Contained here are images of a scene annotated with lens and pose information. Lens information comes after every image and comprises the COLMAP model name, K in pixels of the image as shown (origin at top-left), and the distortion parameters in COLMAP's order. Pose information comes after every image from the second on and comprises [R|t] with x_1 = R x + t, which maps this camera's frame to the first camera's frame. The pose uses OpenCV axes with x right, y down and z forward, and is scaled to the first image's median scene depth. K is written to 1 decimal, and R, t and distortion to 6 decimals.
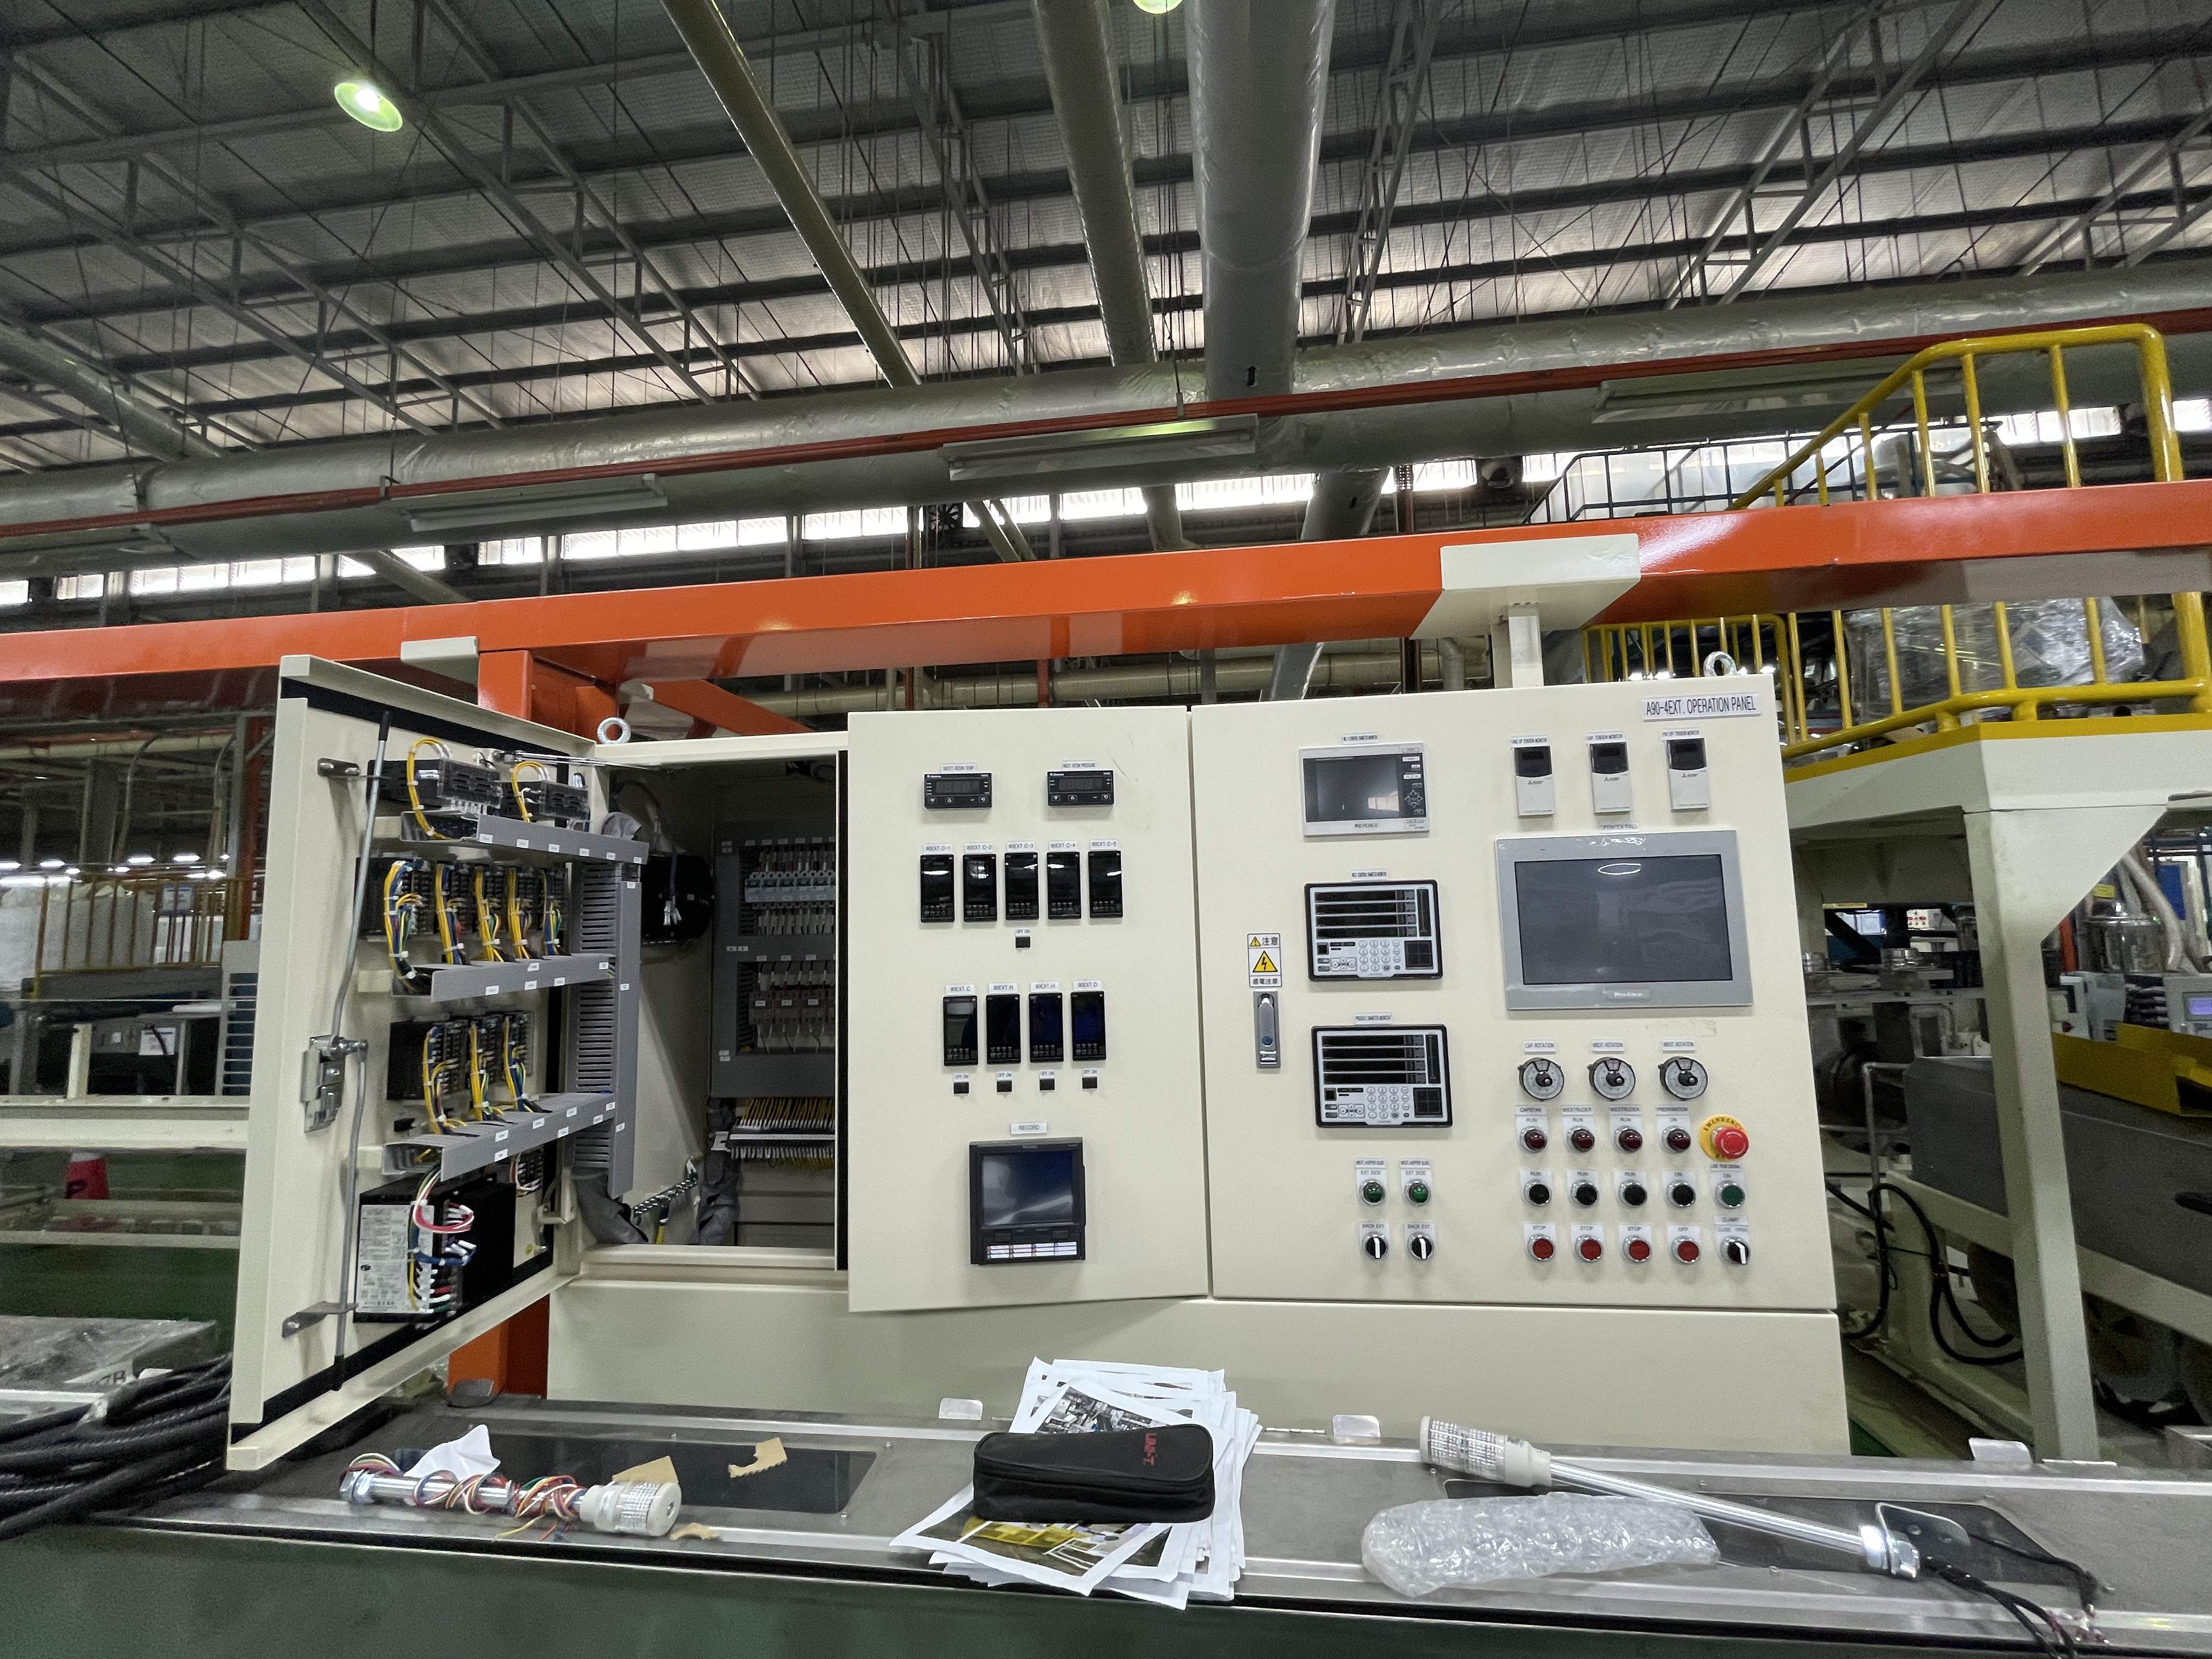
lens RADIAL K [[882.3, 0, 1103.3], [0, 882.3, 818.5], [0, 0, 1]] dist [-0.002545, -0.000034]
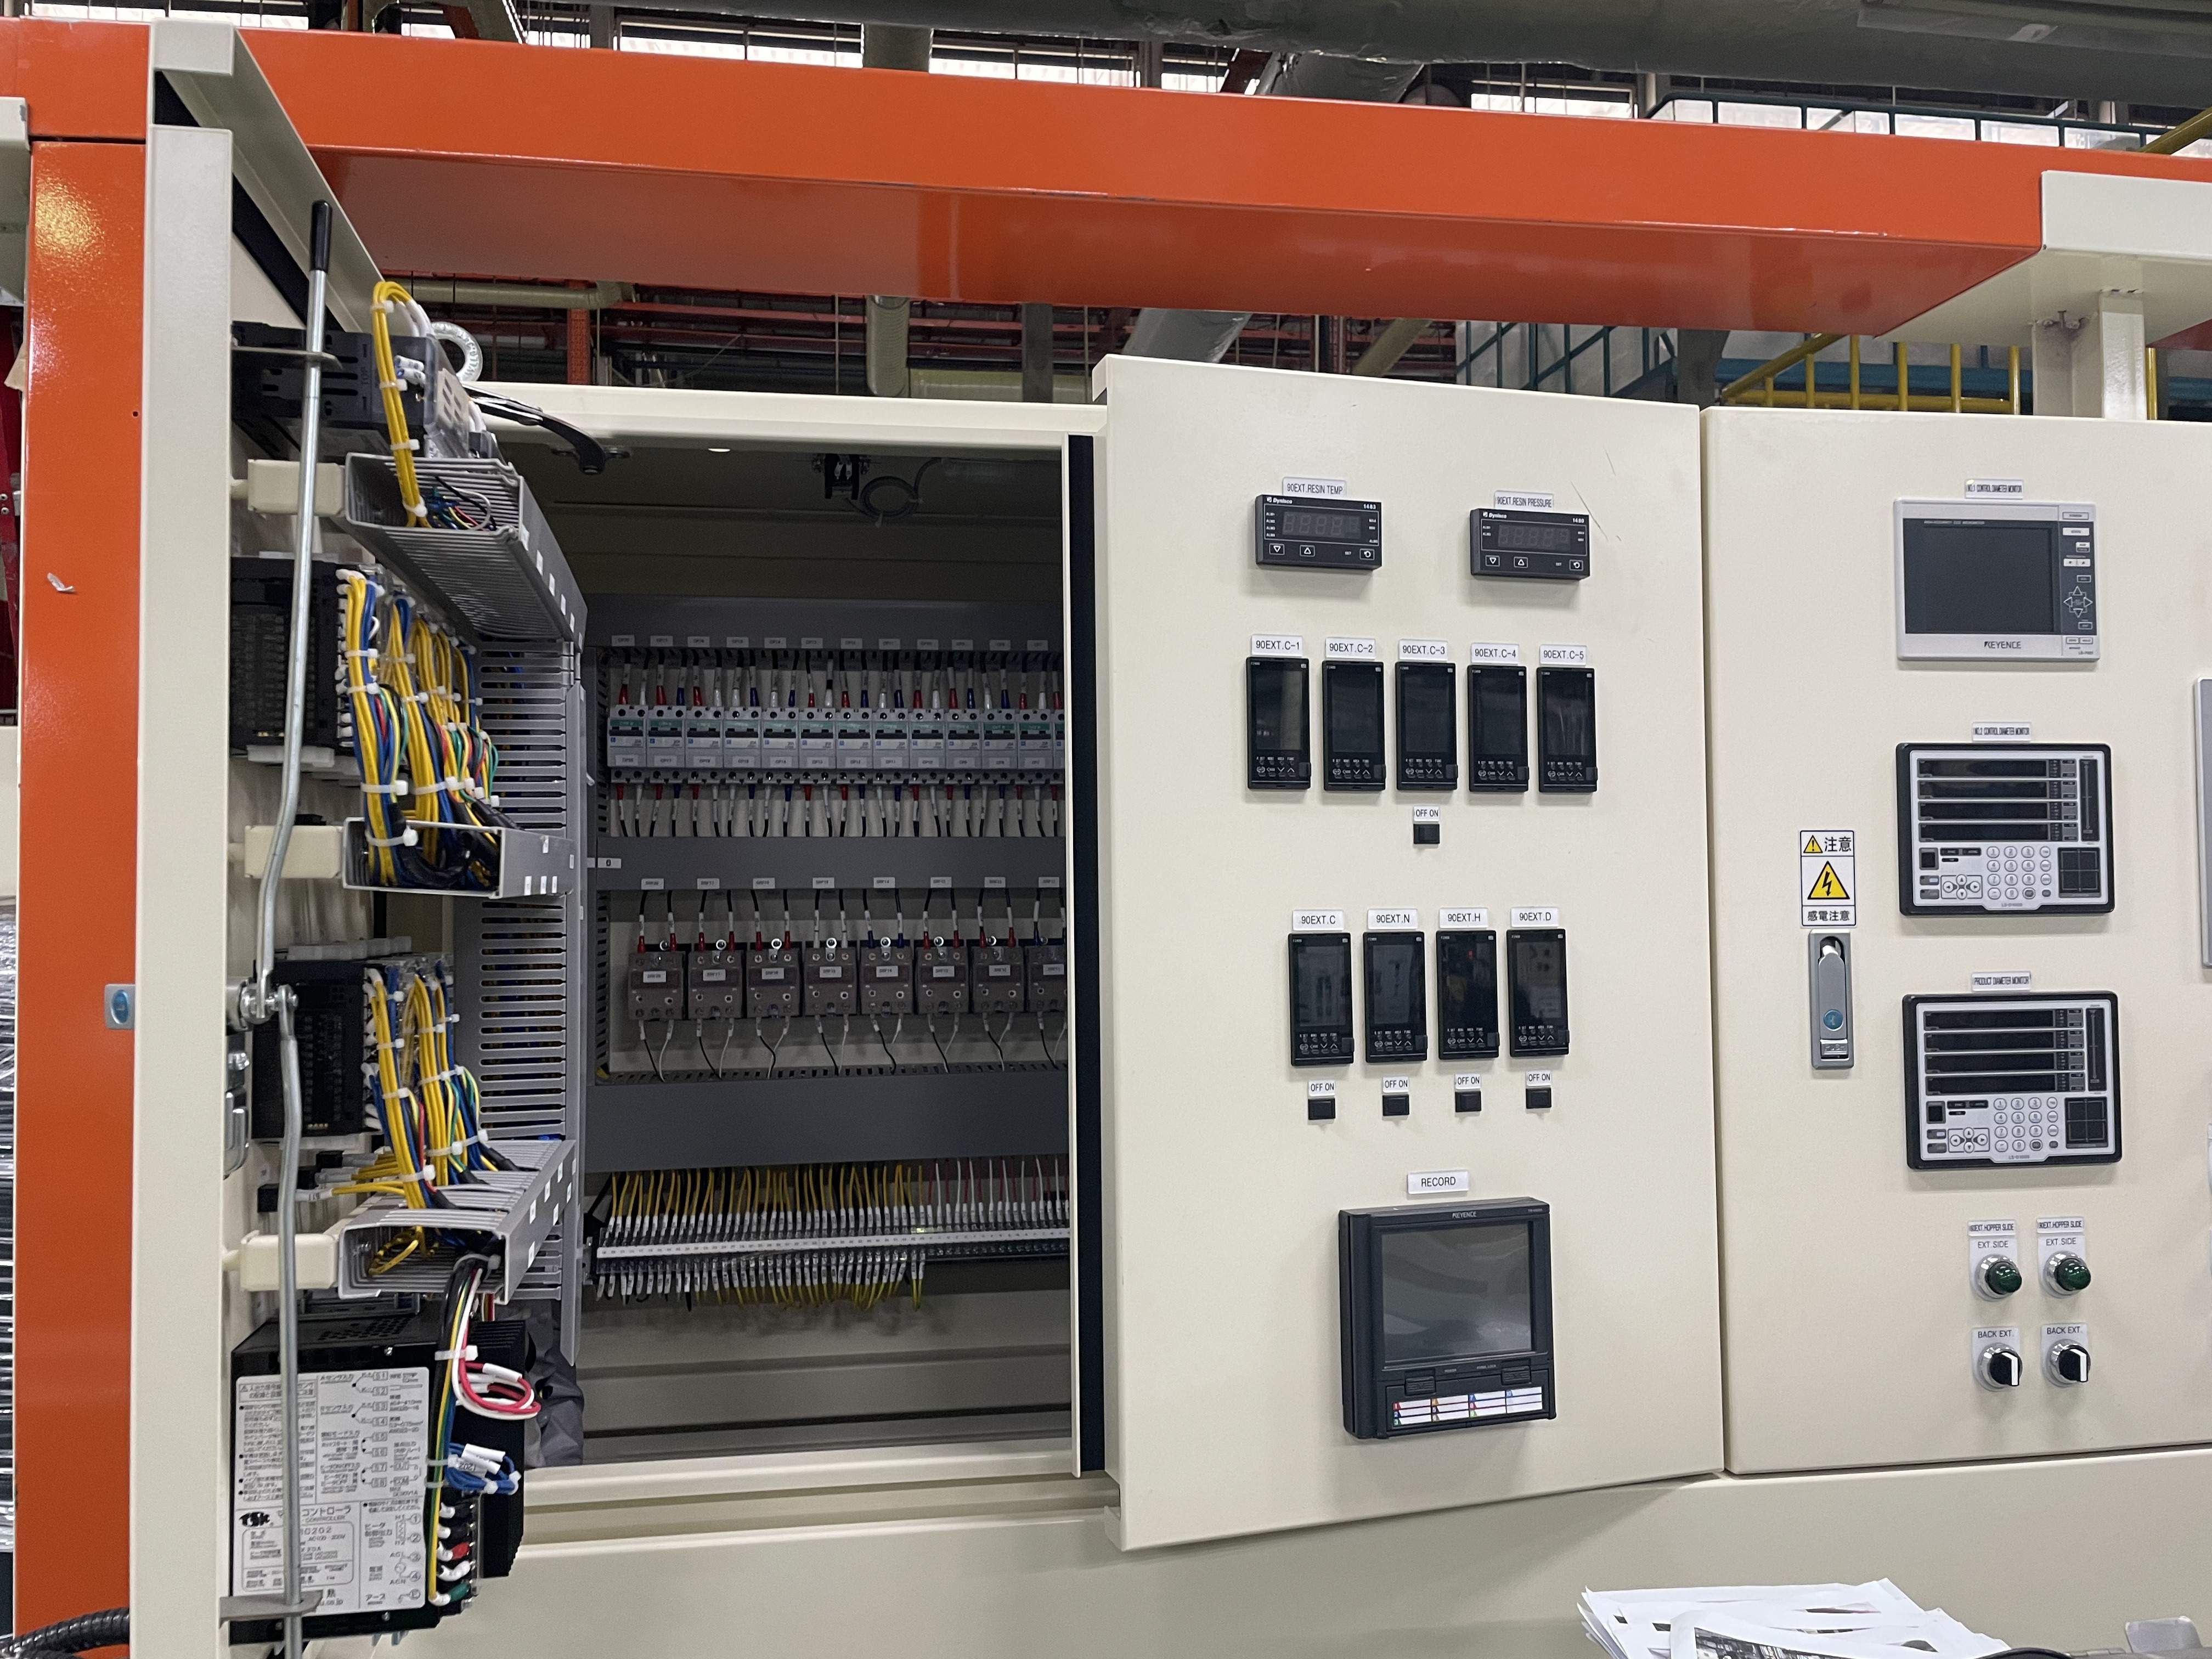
lens RADIAL K [[1641.0, 0, 1109.6], [0, 1641.0, 820.8], [0, 0, 1]] dist [0.105197, -0.144833]
pose [[0.965708, 0.029192, 0.257984, -0.532084], [-0.046051, 0.997162, 0.059552, 0.084087], [-0.255514, -0.069390, 0.964312, 0.107738]]
